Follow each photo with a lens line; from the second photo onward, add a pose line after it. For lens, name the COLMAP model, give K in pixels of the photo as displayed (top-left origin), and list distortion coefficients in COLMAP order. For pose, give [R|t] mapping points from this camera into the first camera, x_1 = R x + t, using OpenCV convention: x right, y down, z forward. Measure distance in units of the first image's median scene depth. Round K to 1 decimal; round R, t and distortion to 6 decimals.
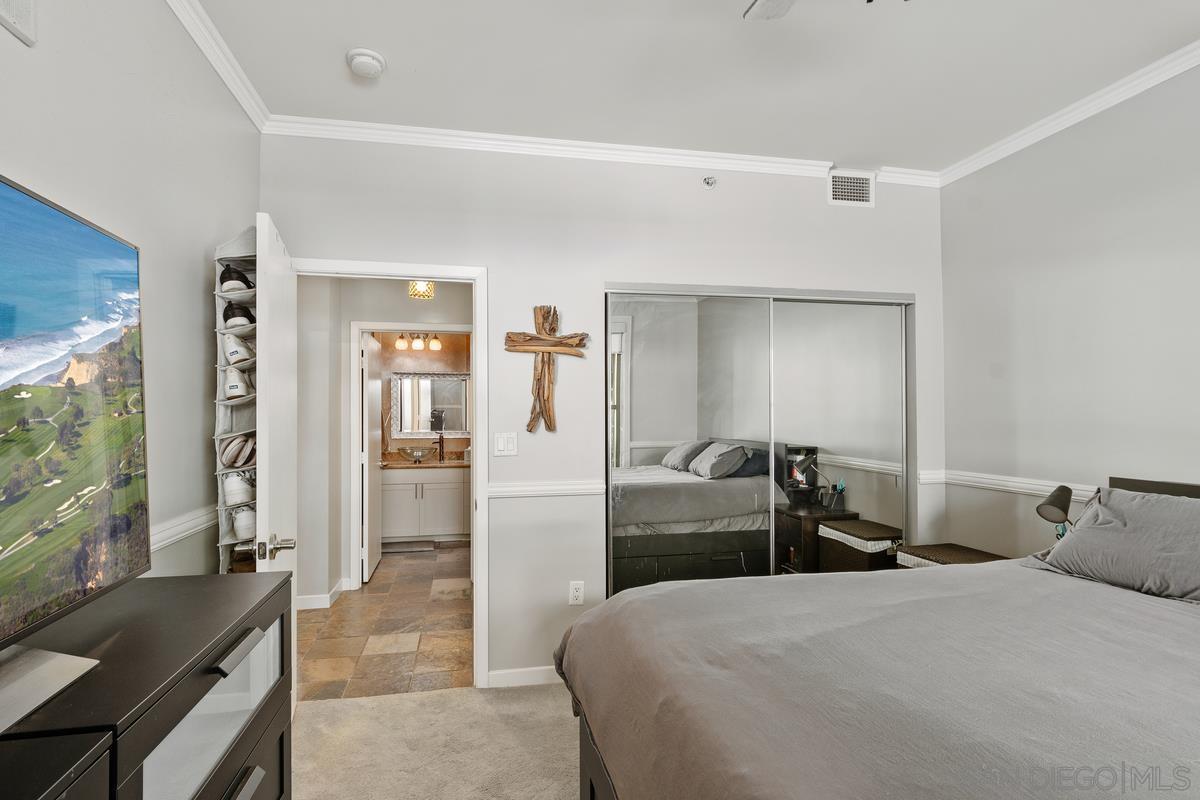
lens RADIAL K [[623.9, 0, 596.4], [0, 623.9, 406.4], [0, 0, 1]] dist [-0.001155, -0.000674]
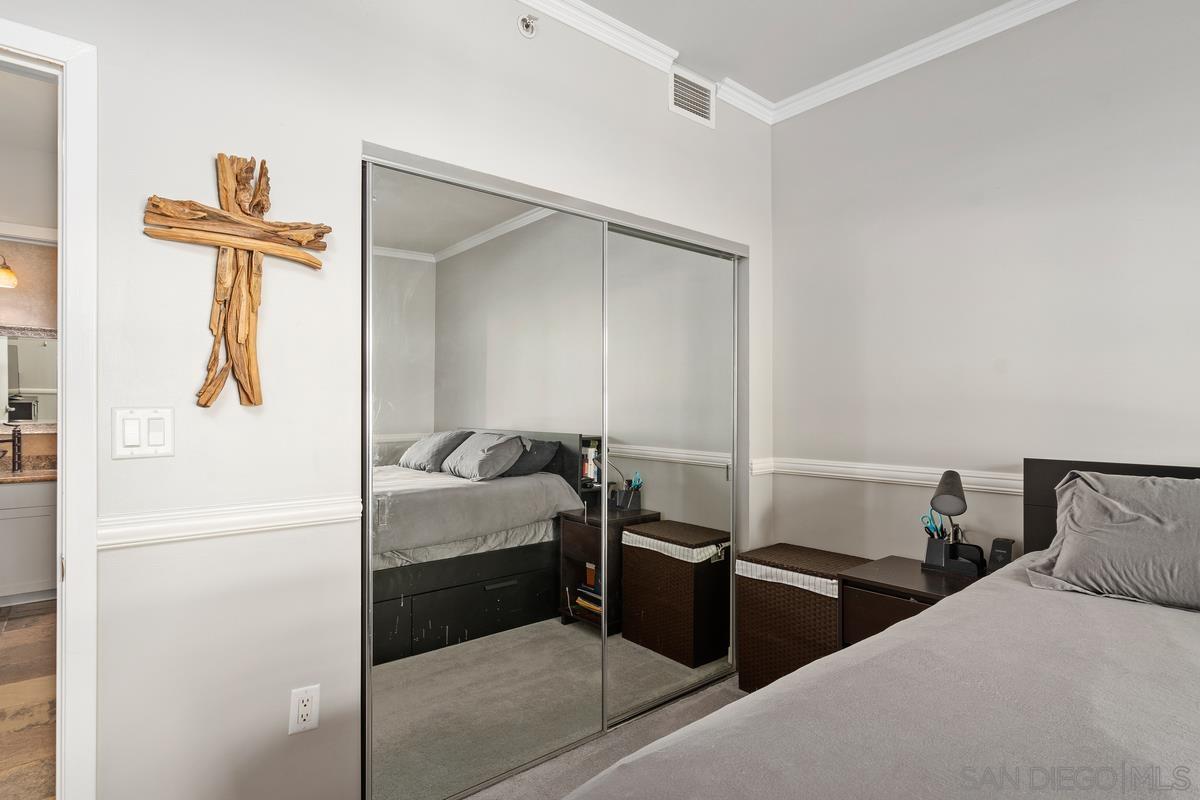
lens RADIAL K [[623.9, 0, 596.4], [0, 623.9, 406.4], [0, 0, 1]] dist [-0.001155, -0.000674]
pose [[0.886465, 0.005142, 0.462767, -0.050972], [-0.007789, 0.999962, 0.003809, 0.031102], [-0.462730, -0.006981, 0.886472, 0.358261]]
